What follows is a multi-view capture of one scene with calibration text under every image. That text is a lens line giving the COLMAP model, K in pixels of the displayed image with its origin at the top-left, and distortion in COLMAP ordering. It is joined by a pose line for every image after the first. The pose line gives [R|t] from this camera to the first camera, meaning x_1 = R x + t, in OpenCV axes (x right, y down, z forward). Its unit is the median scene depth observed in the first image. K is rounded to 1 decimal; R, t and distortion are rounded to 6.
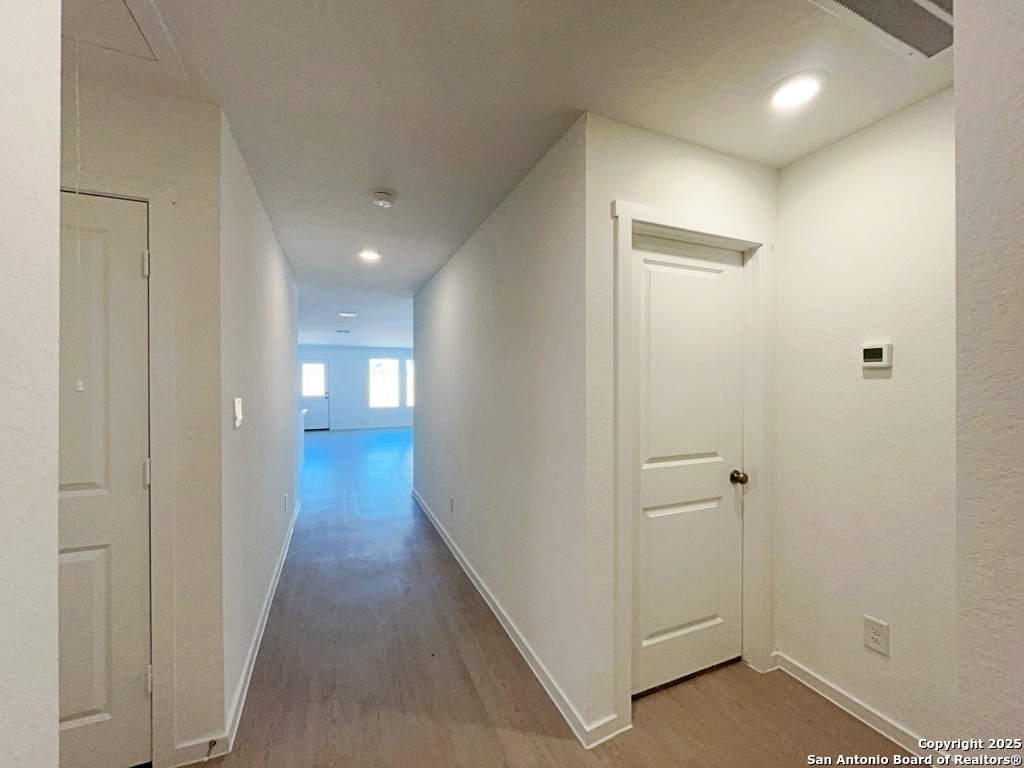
lens RADIAL K [[413.3, 0, 515.8], [0, 413.3, 384.2], [0, 0, 1]] dist [-0.003738, -0.000528]
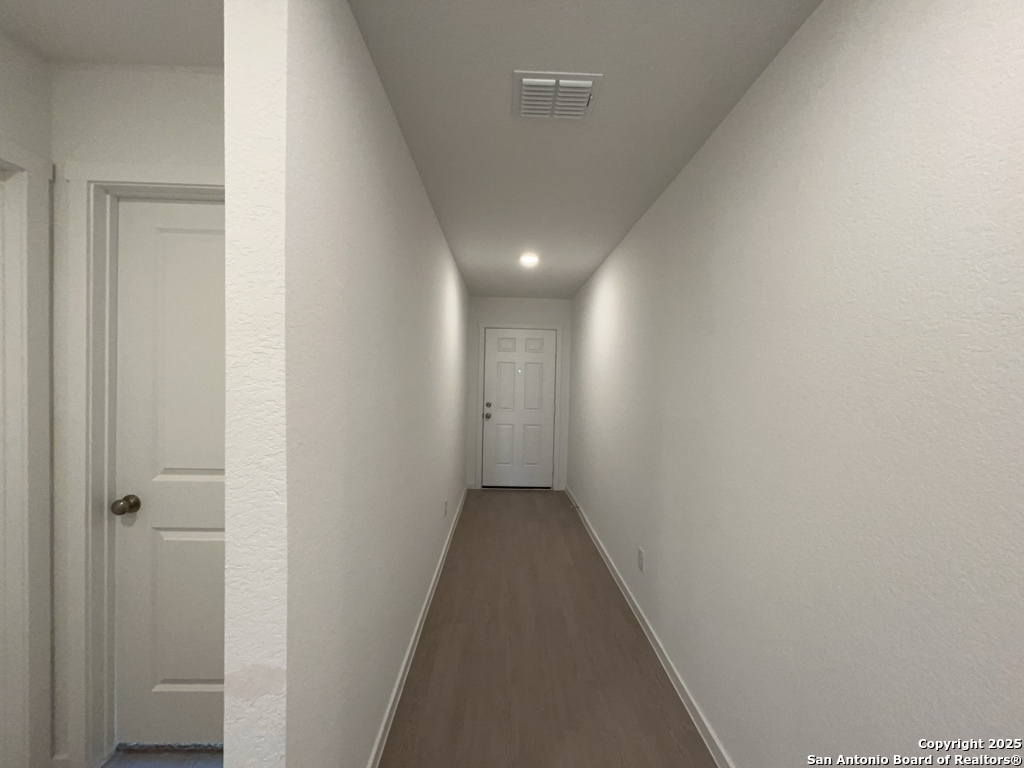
lens RADIAL K [[413.8, 0, 512.0], [0, 413.8, 384.0], [0, 0, 1]] dist [0.000377, 0.000111]
pose [[0.932185, 0.030985, -0.360654, -0.072714], [-0.032493, 0.999470, 0.001883, -0.006443], [0.360521, 0.009963, 0.932698, 0.162241]]
